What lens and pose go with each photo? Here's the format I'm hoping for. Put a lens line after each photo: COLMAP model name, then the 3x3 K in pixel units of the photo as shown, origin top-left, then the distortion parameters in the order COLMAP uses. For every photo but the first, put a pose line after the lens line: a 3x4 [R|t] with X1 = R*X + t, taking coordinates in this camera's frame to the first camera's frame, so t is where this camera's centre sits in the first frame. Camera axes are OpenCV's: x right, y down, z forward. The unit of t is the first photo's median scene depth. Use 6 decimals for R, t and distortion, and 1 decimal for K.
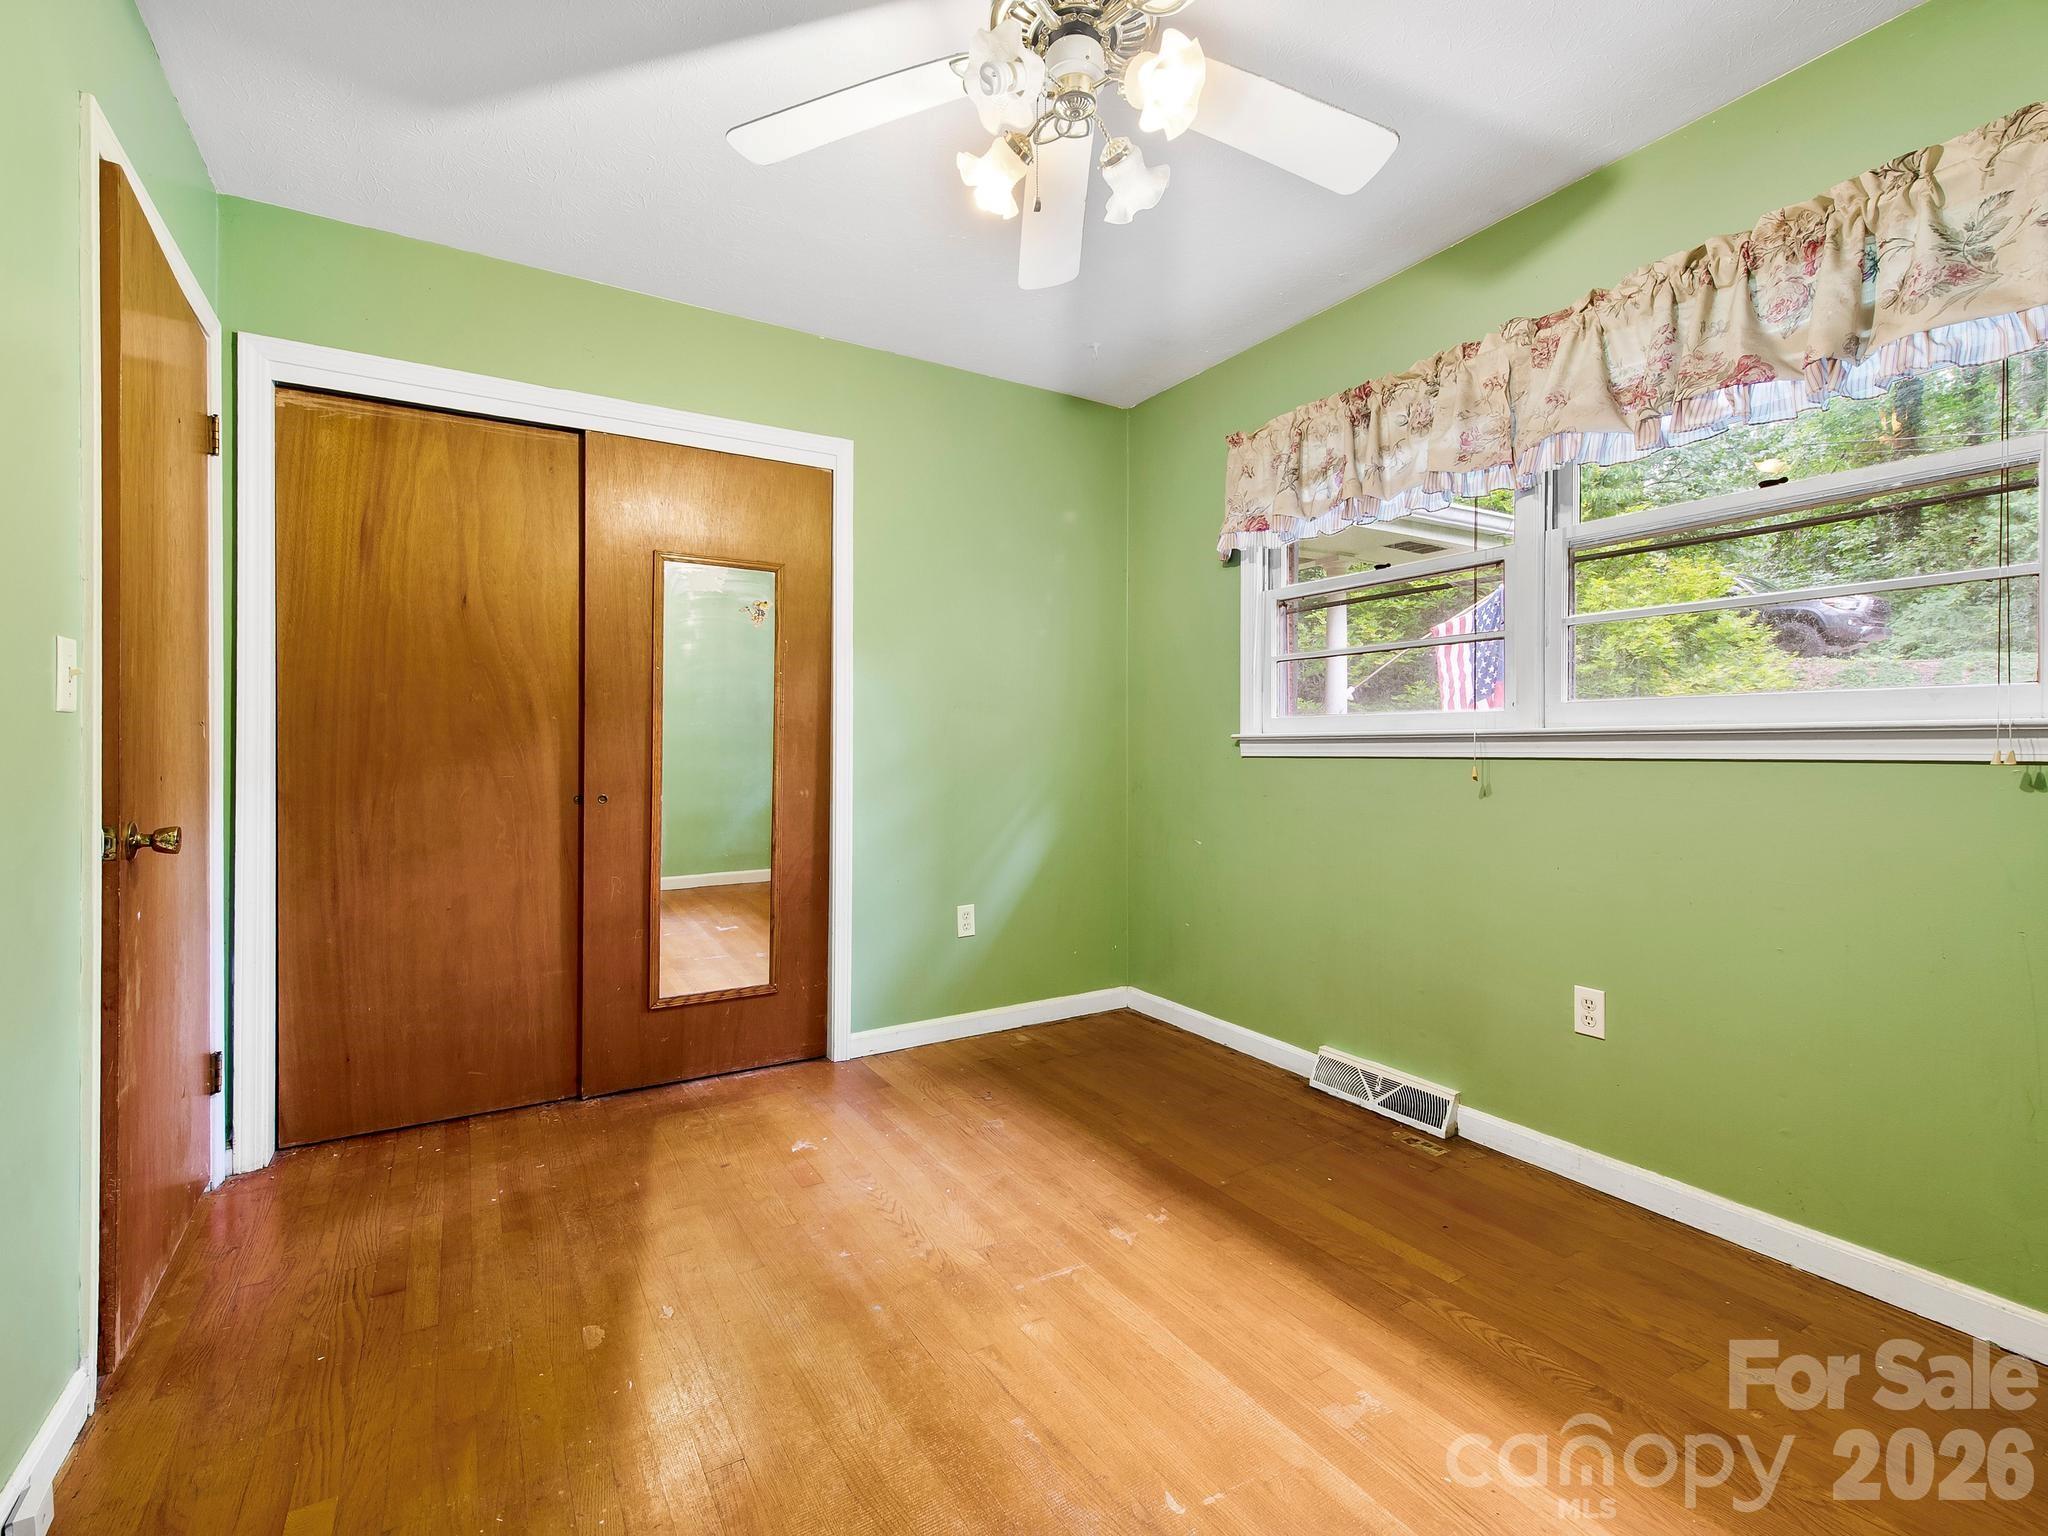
lens RADIAL K [[925.1, 0, 1005.1], [0, 925.1, 755.6], [0, 0, 1]] dist [0.020114, -0.007874]
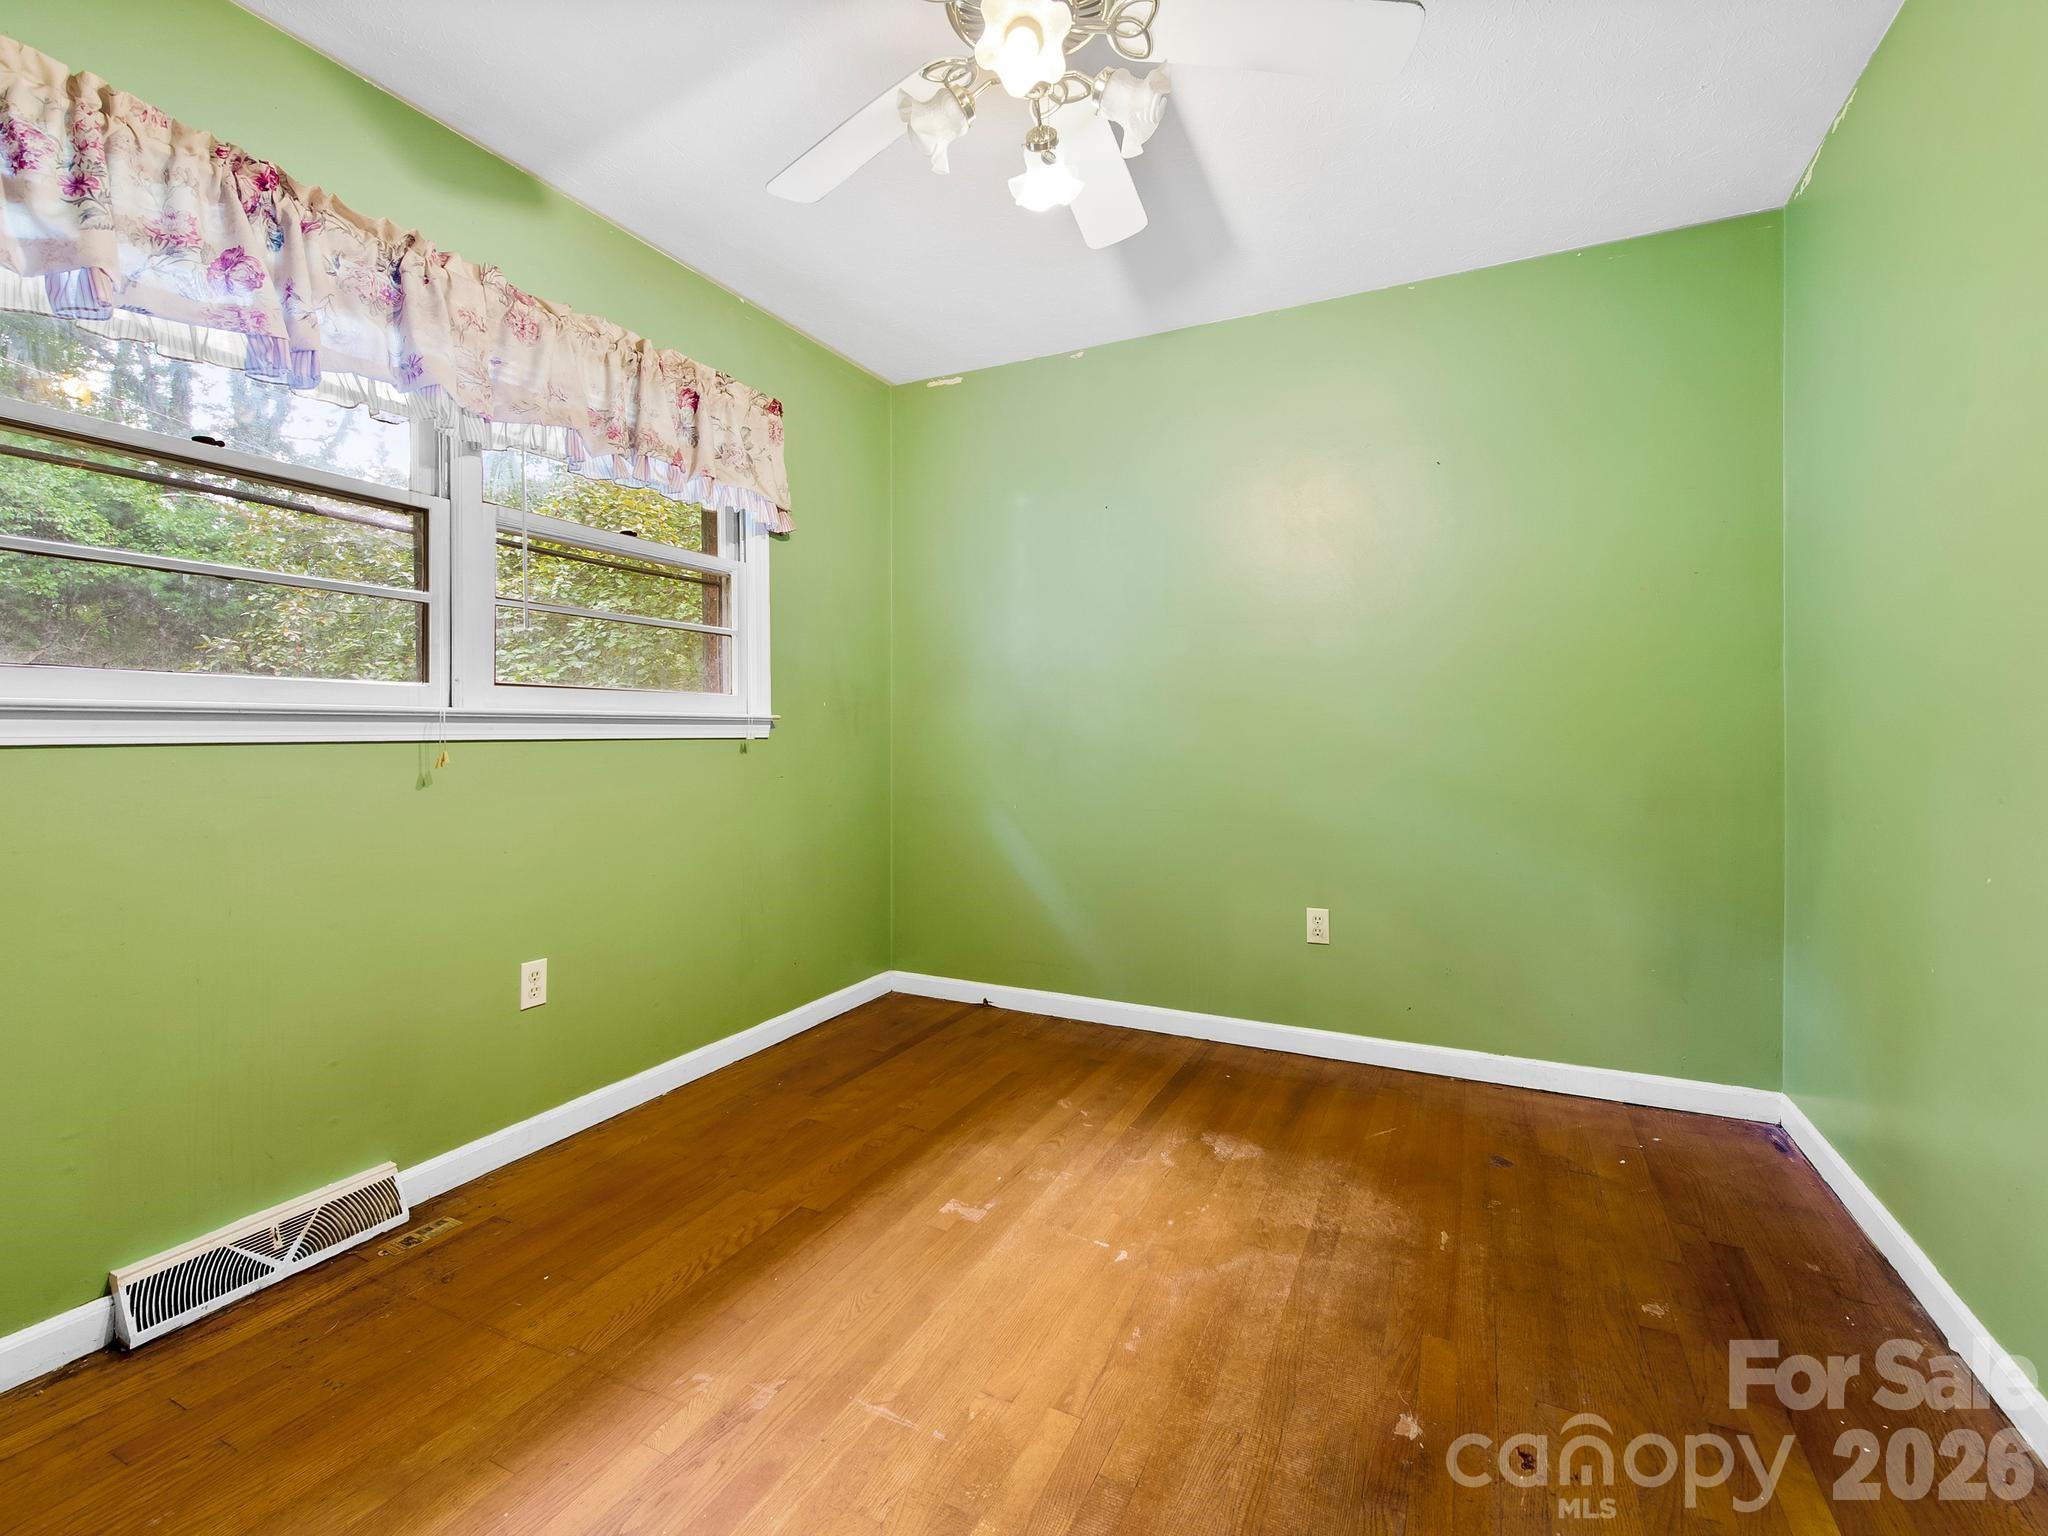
lens RADIAL K [[925.1, 0, 1029.5], [0, 925.1, 737.4], [0, 0, 1]] dist [0.020114, -0.007874]
pose [[-0.557589, -0.006420, 0.830092, -0.525331], [0.005379, 0.999921, 0.011347, -0.008052], [-0.830100, 0.010792, -0.557510, 1.085405]]
